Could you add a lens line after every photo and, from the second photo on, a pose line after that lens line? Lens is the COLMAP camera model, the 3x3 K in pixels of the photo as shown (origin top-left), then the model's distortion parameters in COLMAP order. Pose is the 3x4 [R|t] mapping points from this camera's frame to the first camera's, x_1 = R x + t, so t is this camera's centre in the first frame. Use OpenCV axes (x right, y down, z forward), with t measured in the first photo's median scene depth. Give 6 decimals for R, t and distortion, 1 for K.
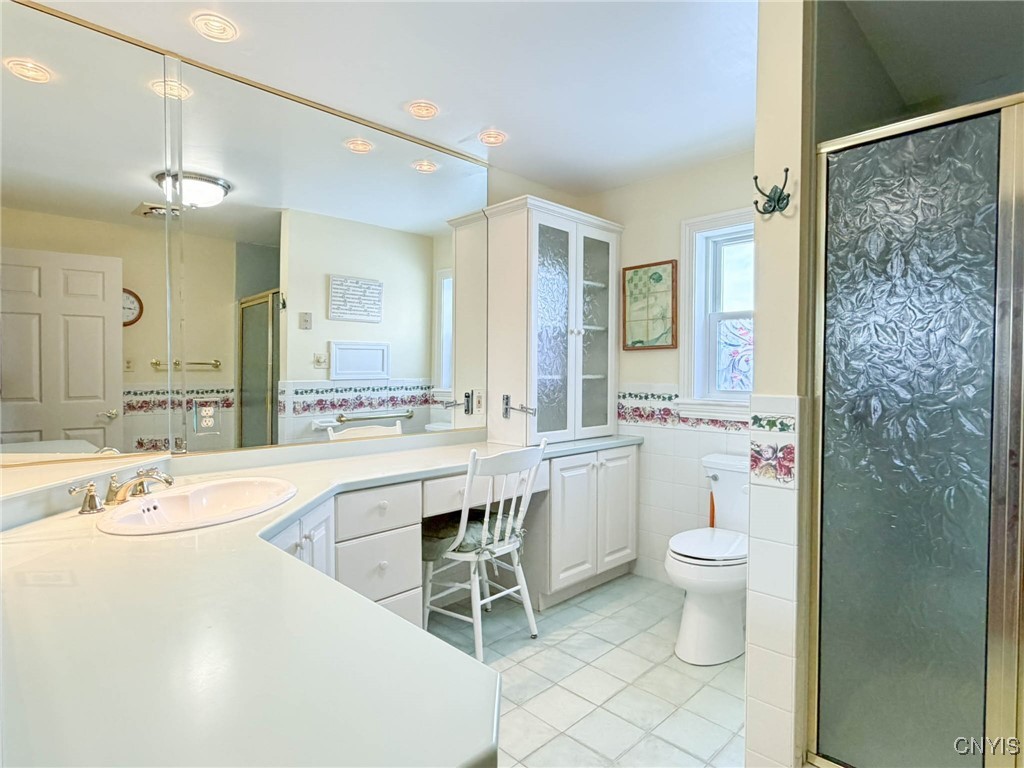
lens RADIAL K [[567.0, 0, 506.7], [0, 567.0, 389.7], [0, 0, 1]] dist [-0.002740, 0.002975]
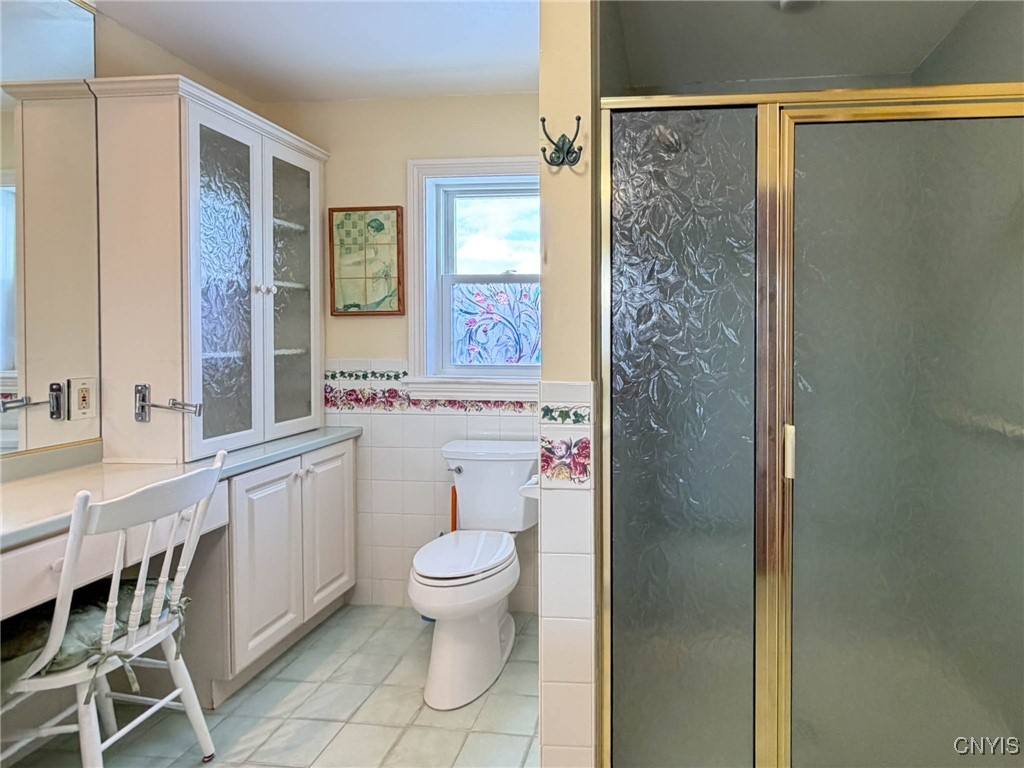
lens RADIAL K [[567.0, 0, 564.8], [0, 567.0, 338.7], [0, 0, 1]] dist [-0.002740, 0.002975]
pose [[0.765142, -0.015538, 0.643674, -0.049282], [0.019566, 0.999808, 0.000877, -0.035949], [-0.643565, 0.011923, 0.765299, 0.232010]]
